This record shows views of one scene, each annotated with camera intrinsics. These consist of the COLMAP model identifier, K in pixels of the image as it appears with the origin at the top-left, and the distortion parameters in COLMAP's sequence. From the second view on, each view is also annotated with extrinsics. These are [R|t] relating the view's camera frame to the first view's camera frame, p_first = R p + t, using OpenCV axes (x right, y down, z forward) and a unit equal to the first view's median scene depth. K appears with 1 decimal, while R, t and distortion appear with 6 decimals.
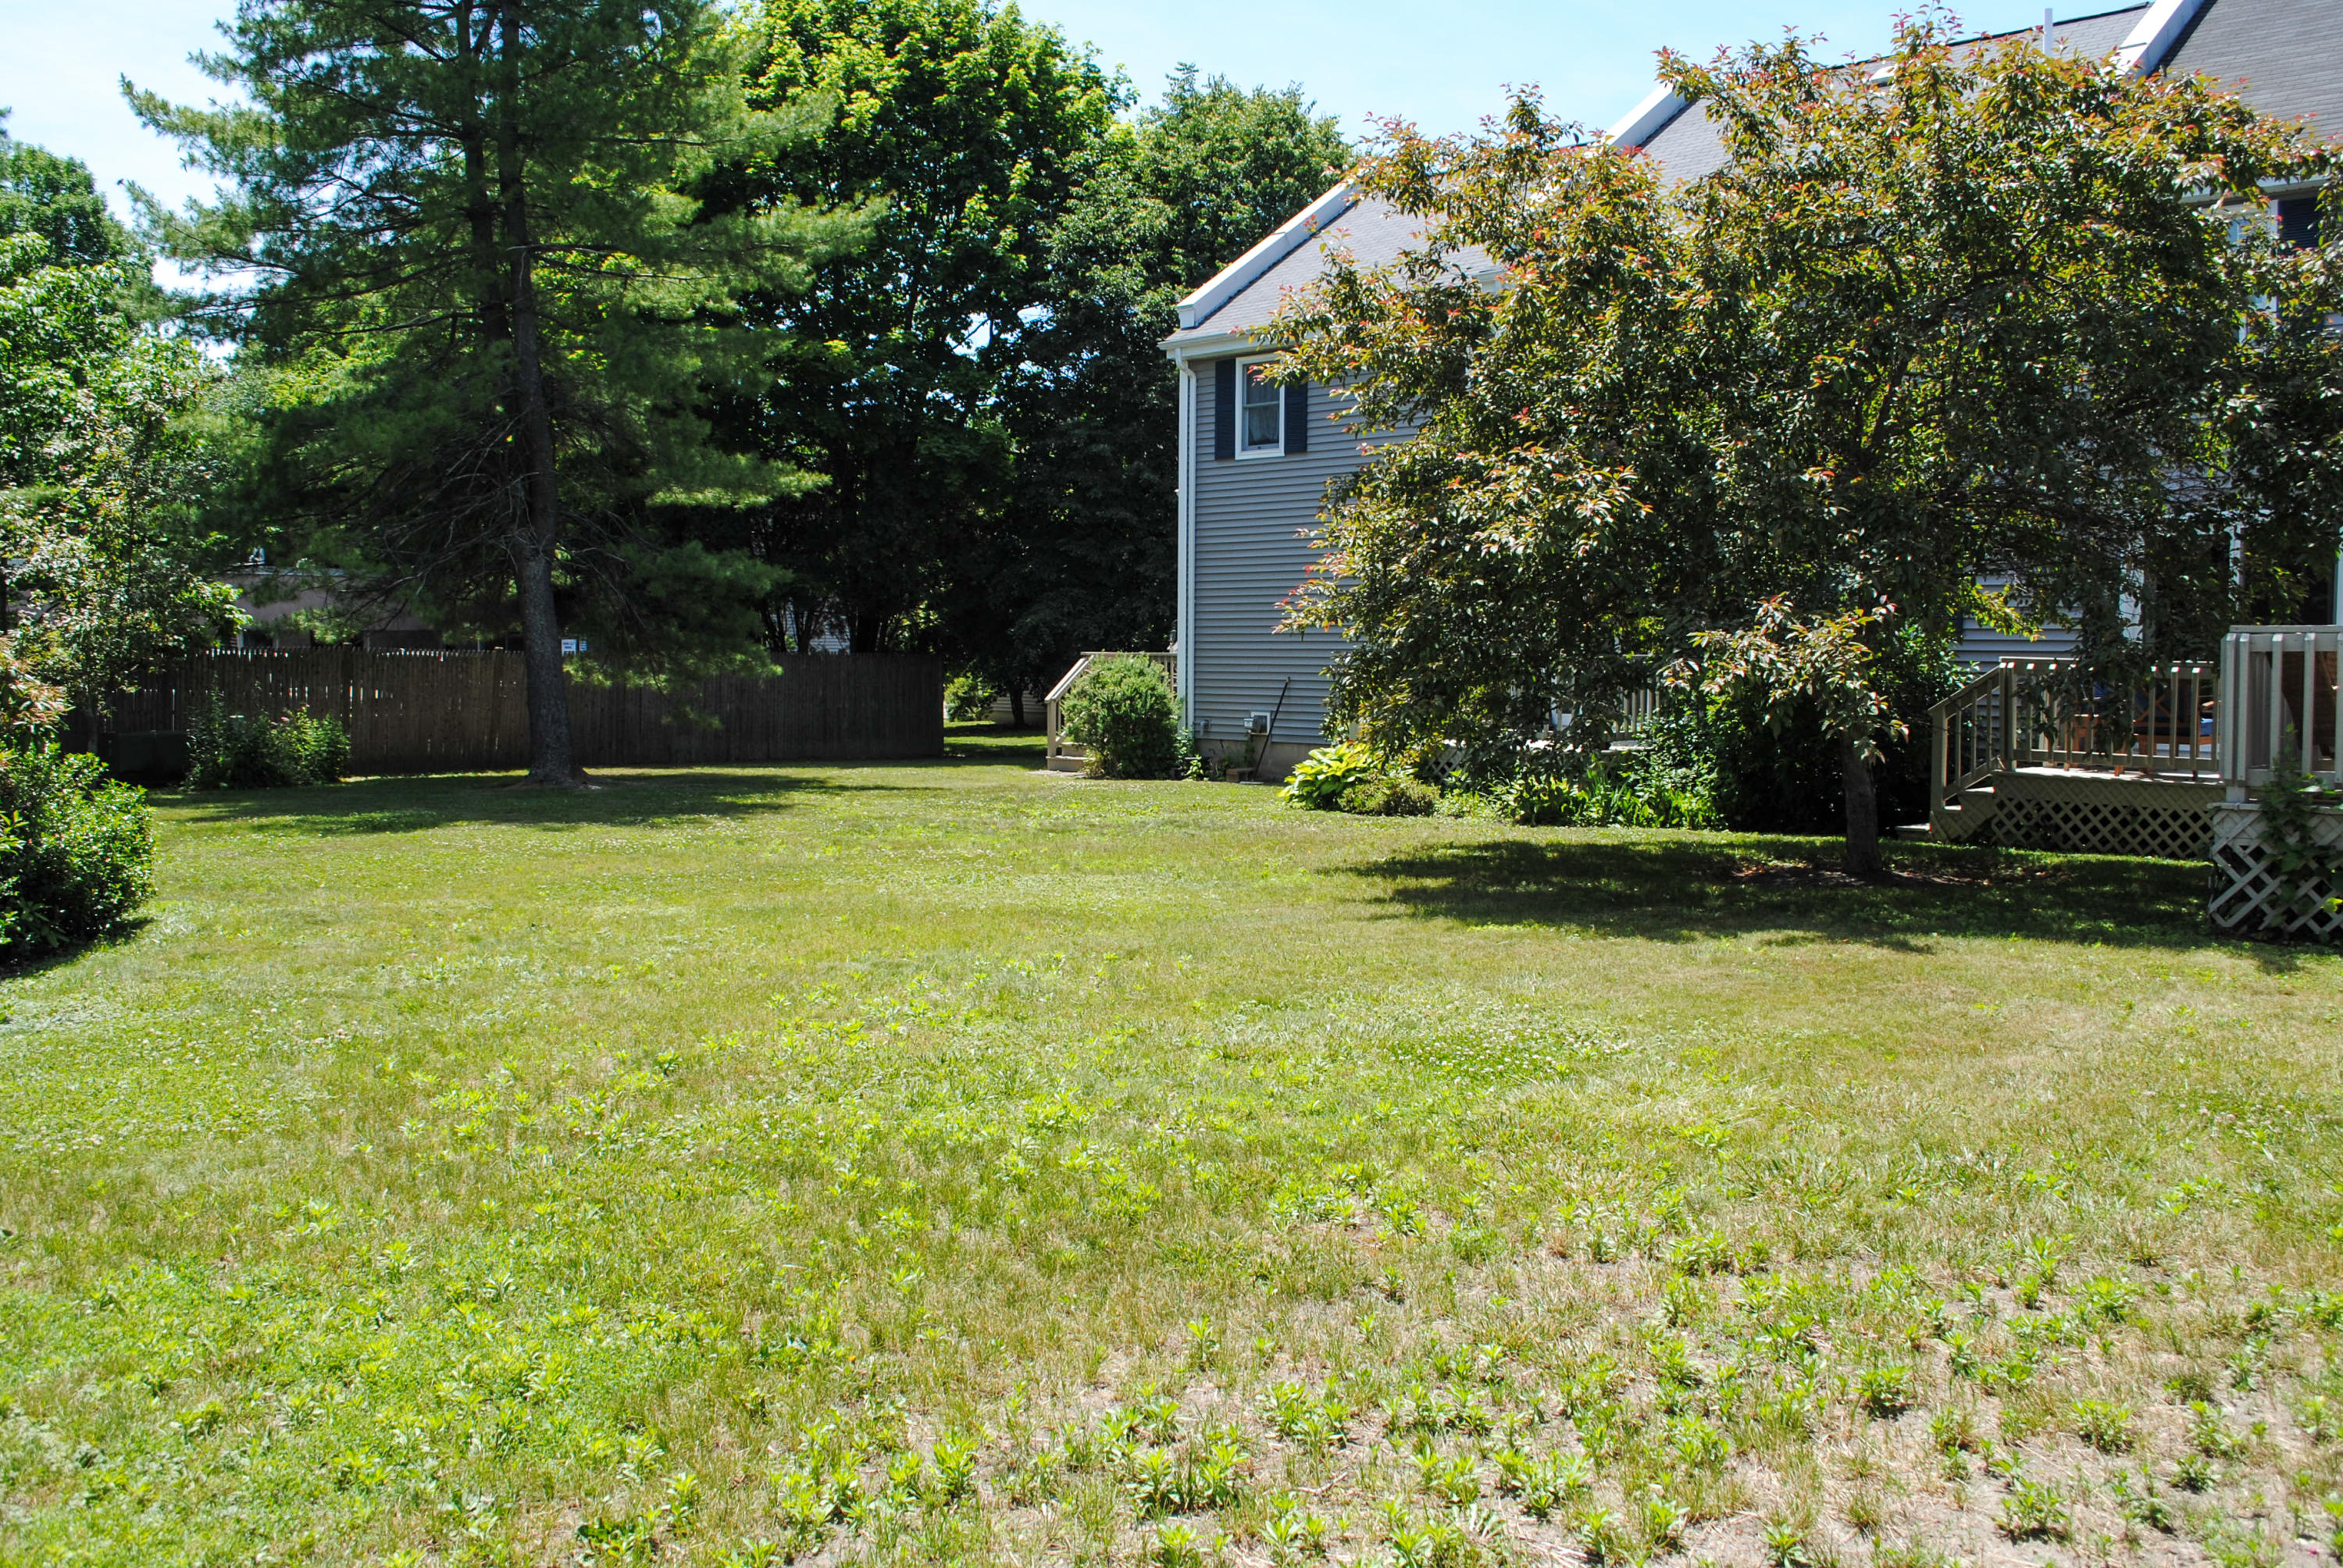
lens RADIAL K [[1913.2, 0, 1163.9], [0, 1913.2, 790.0], [0, 0, 1]] dist [-0.088271, 0.011089]
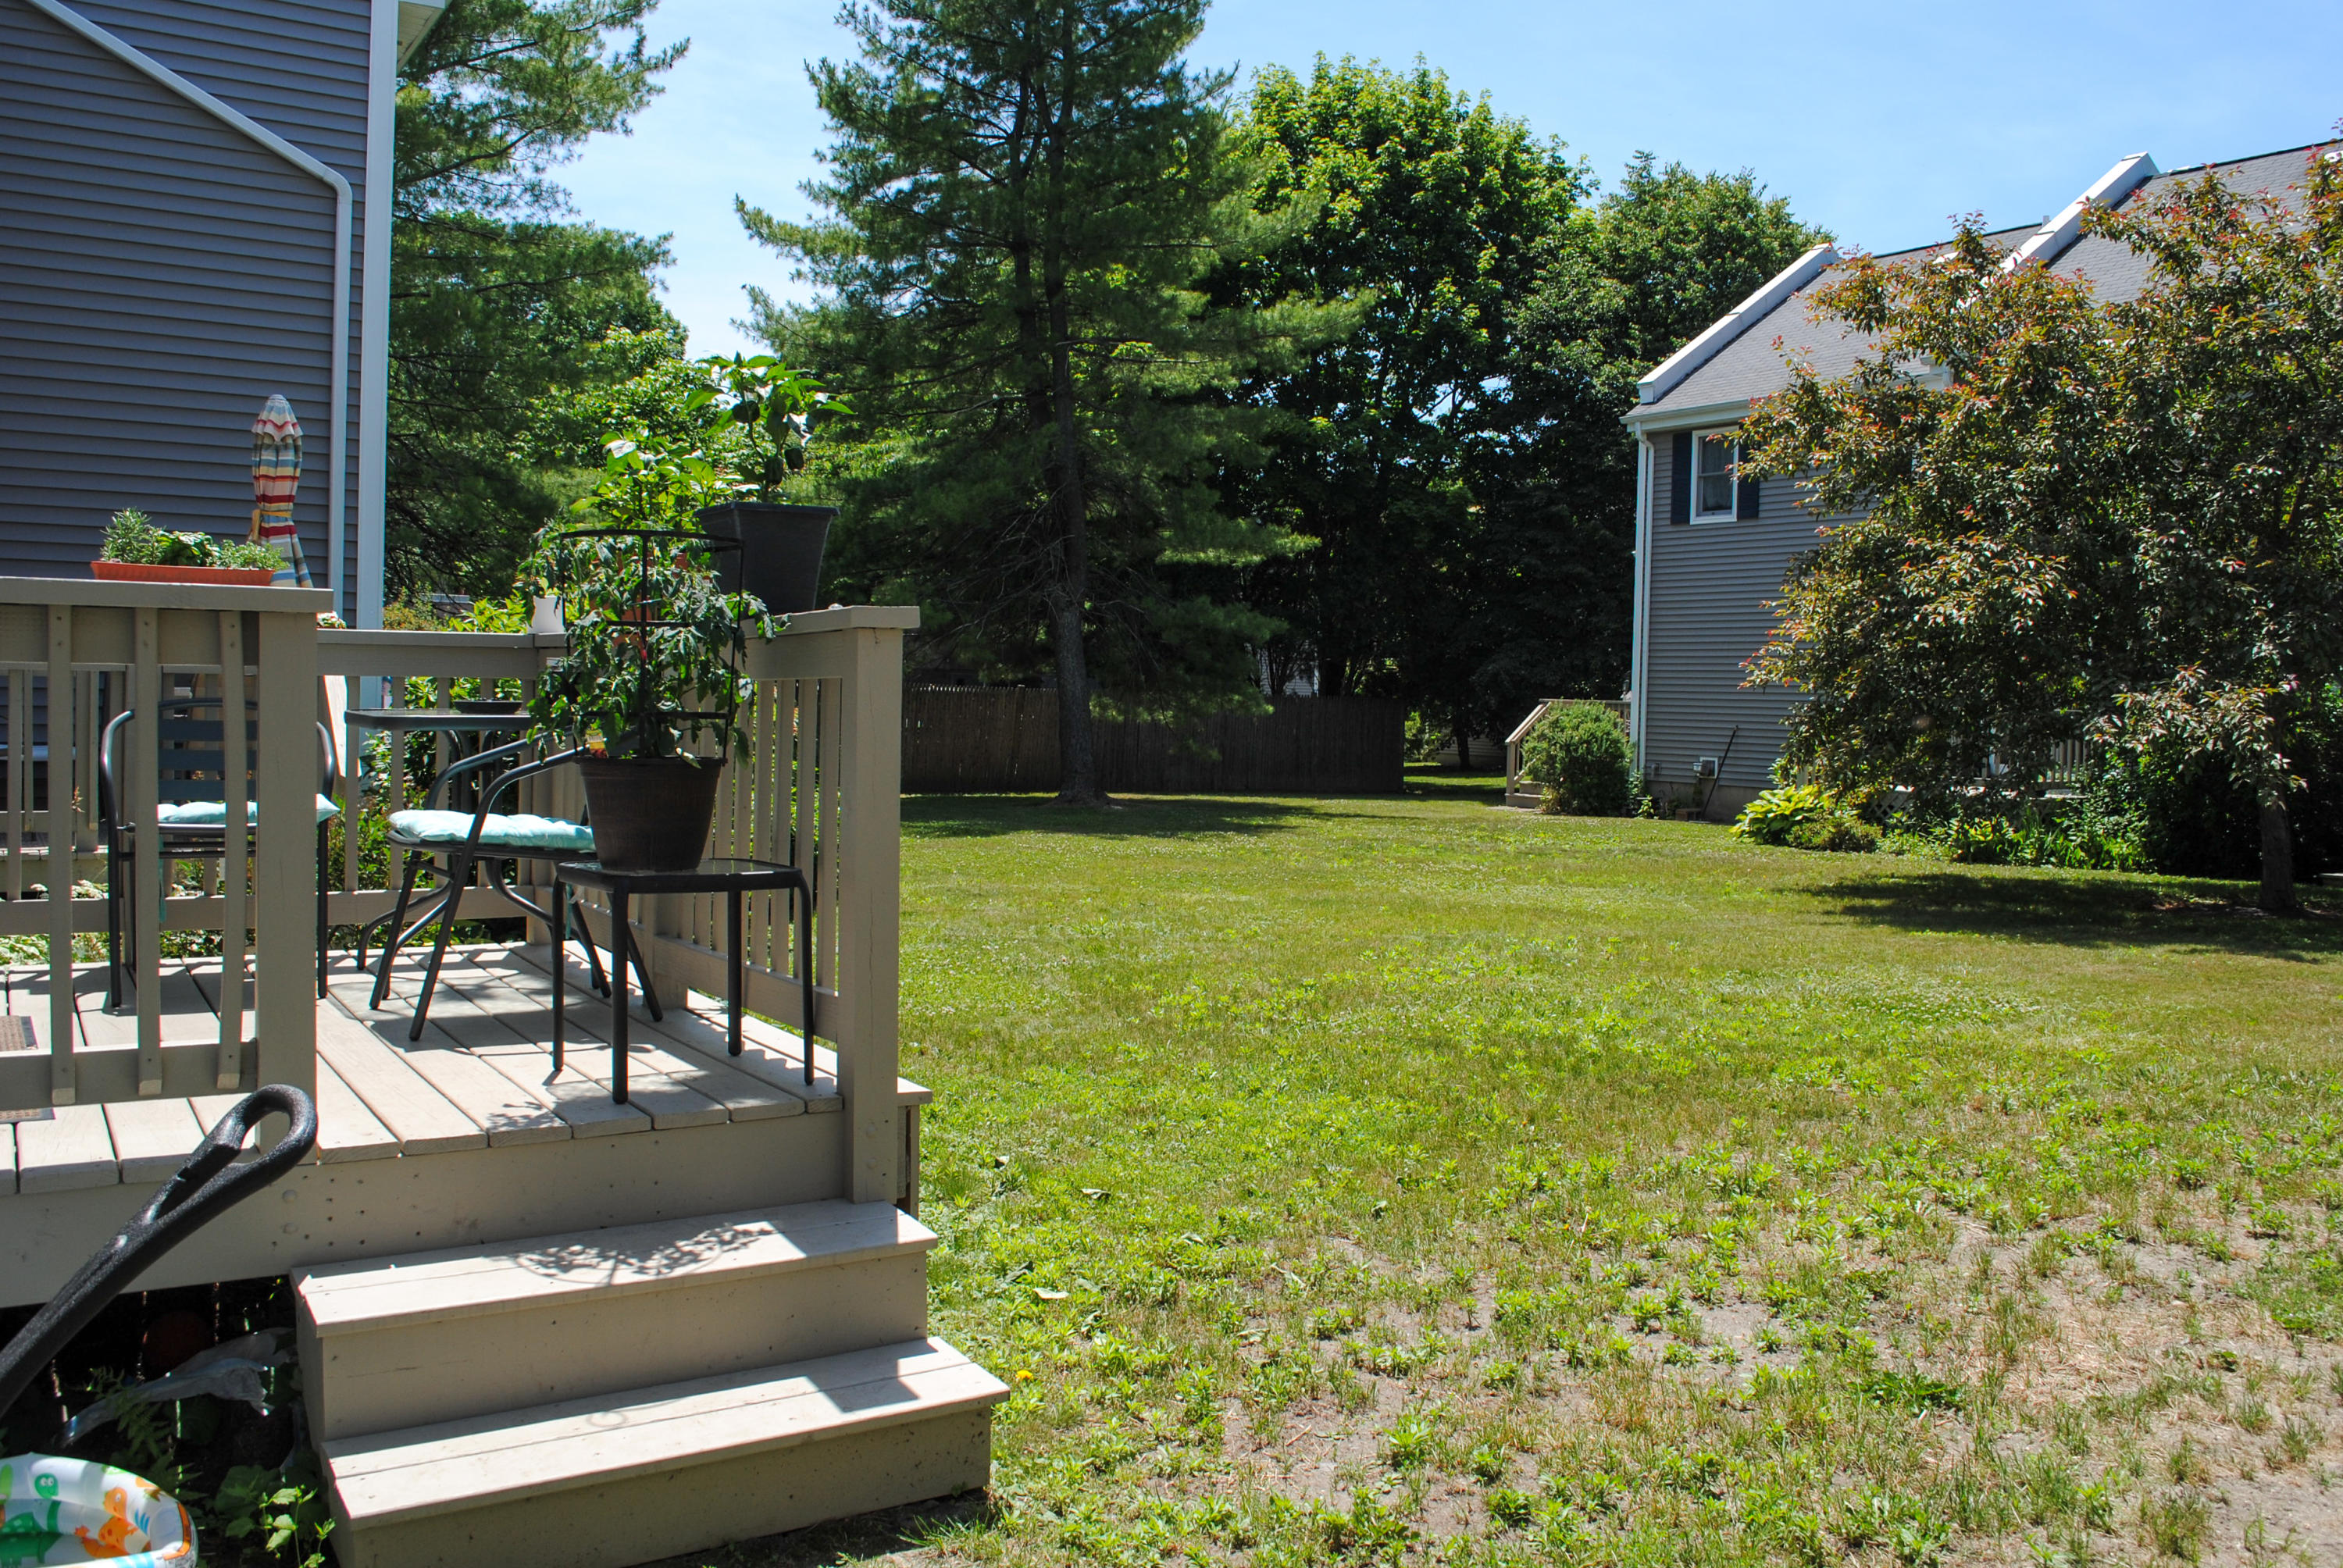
lens RADIAL K [[1873.6, 0, 1170.4], [0, 1873.6, 778.6], [0, 0, 1]] dist [-0.083389, 0.011794]
pose [[0.975648, 0.026234, -0.217767, -0.020175], [-0.032409, 0.999166, -0.024834, 0.008651], [0.216934, 0.031286, 0.975685, -0.109883]]
